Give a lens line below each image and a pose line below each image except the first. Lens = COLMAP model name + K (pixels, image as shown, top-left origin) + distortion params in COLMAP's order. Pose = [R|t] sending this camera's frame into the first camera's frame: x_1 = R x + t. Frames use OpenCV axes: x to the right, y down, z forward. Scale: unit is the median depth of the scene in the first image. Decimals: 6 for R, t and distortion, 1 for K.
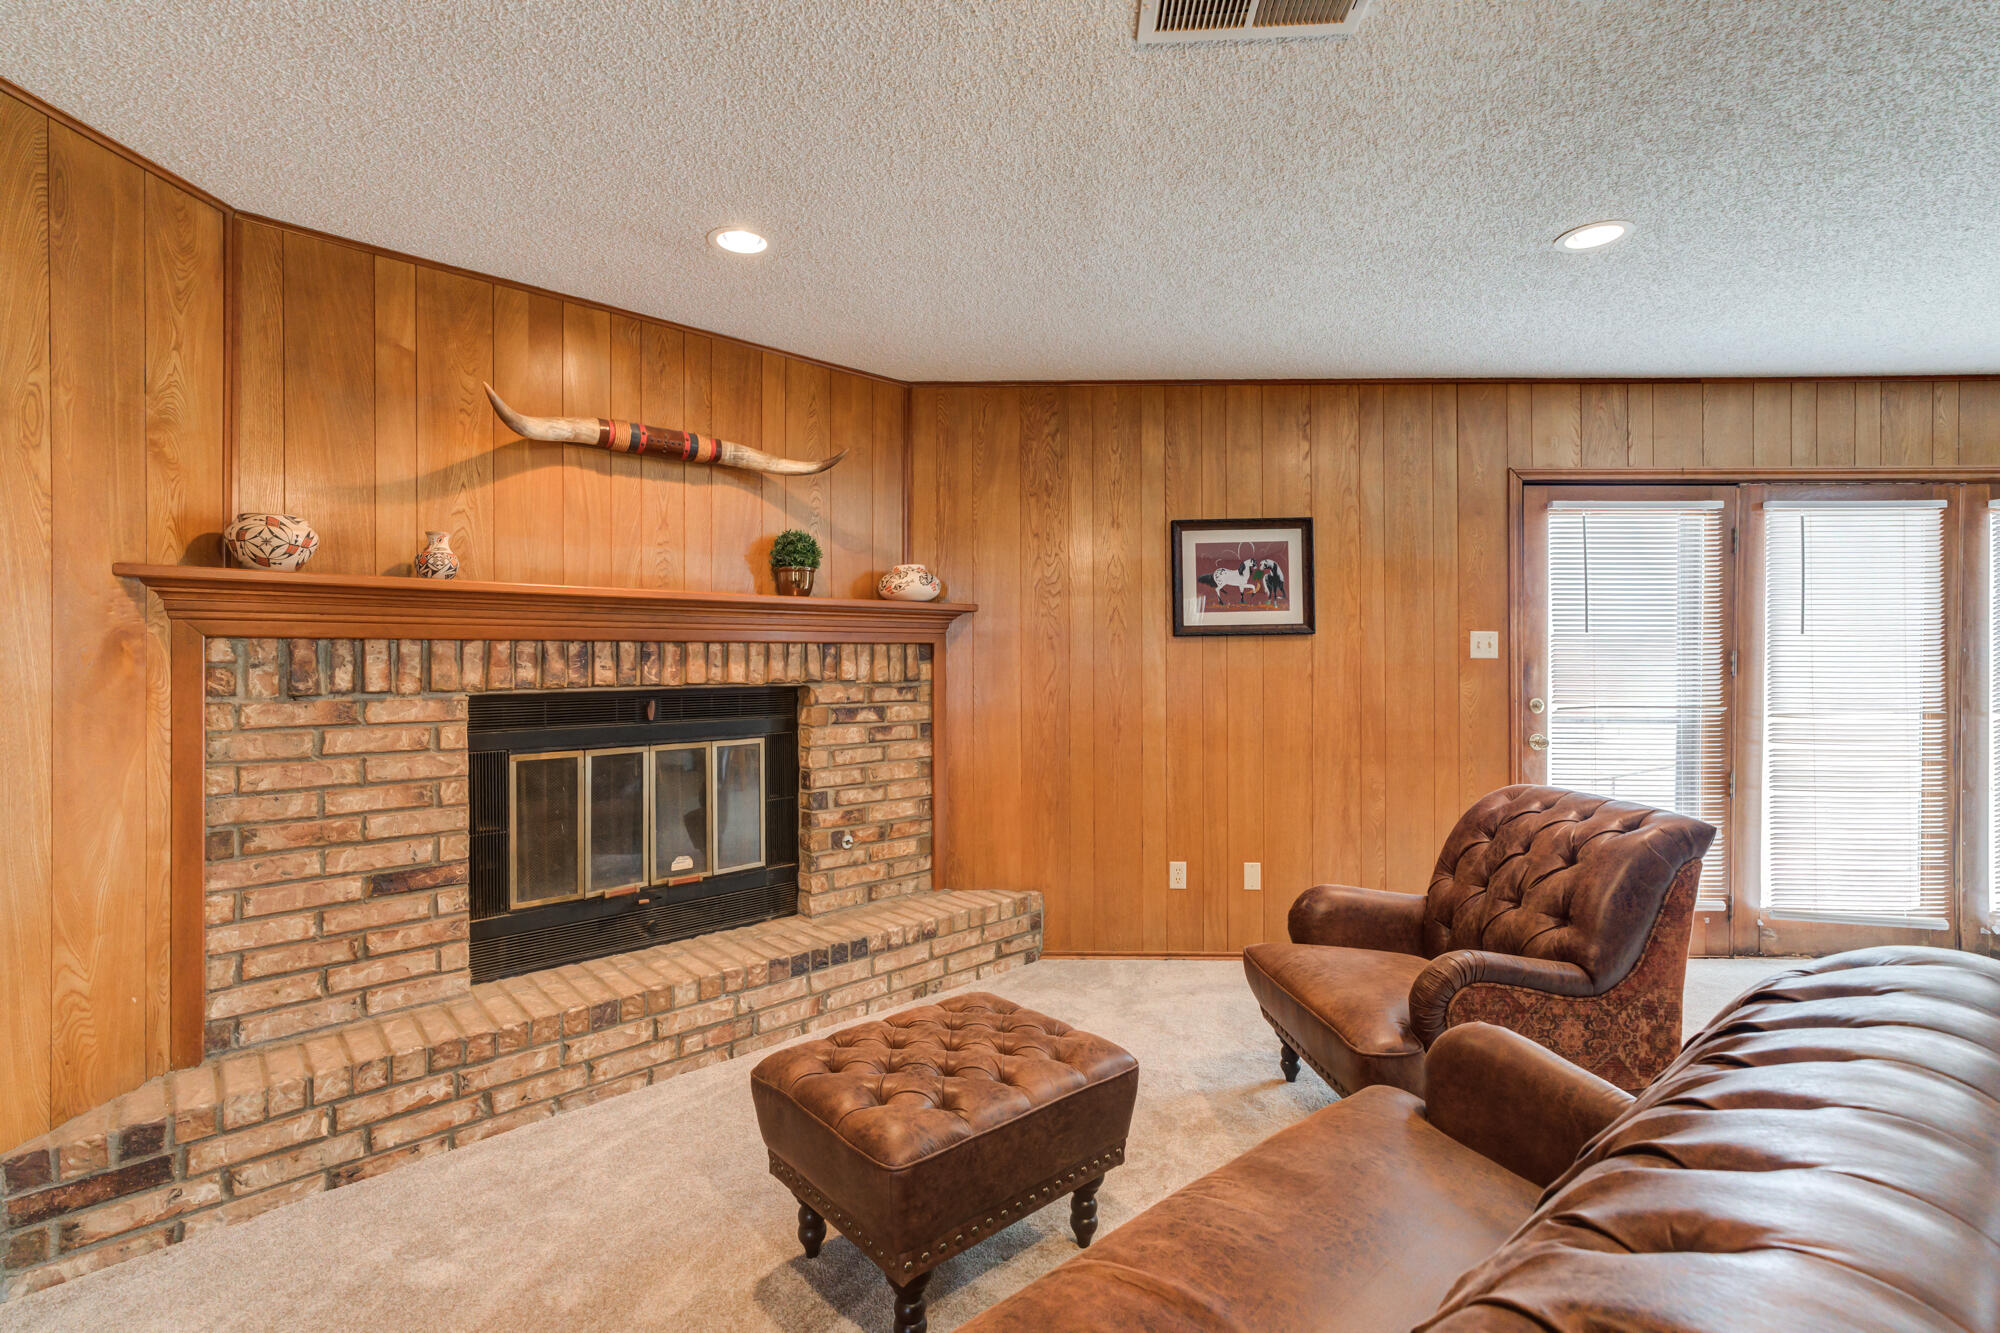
lens RADIAL K [[911.2, 0, 987.7], [0, 911.2, 656.6], [0, 0, 1]] dist [-0.022261, 0.015578]
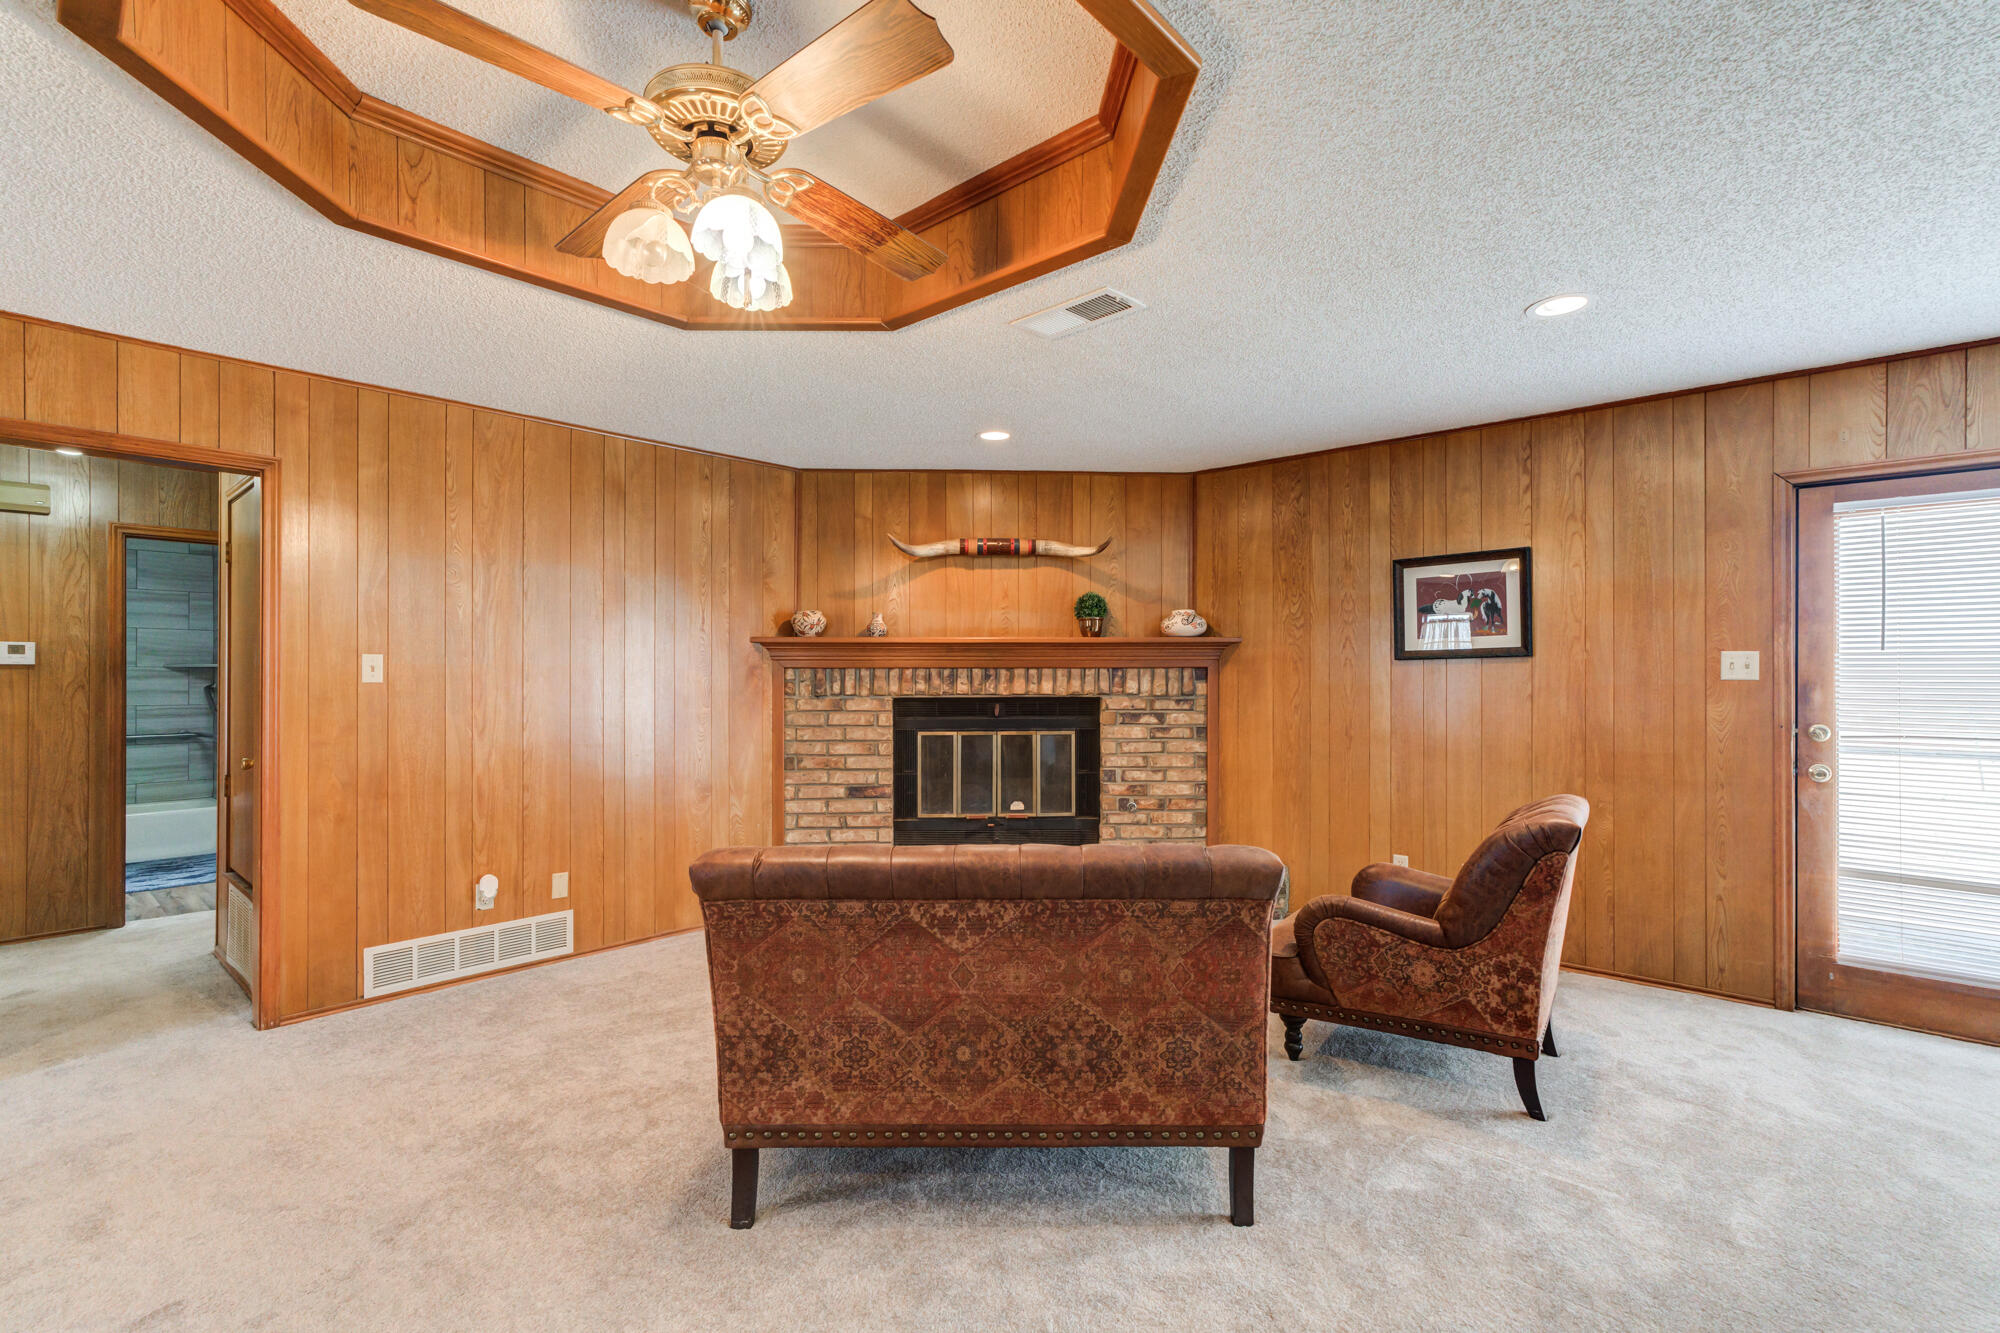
lens RADIAL K [[911.2, 0, 993.8], [0, 911.2, 669.1], [0, 0, 1]] dist [-0.022261, 0.015578]
pose [[0.763417, -0.003705, -0.645895, 0.613516], [-0.000319, 0.999981, -0.006114, -0.003710], [0.645905, 0.004874, 0.763402, -0.231516]]
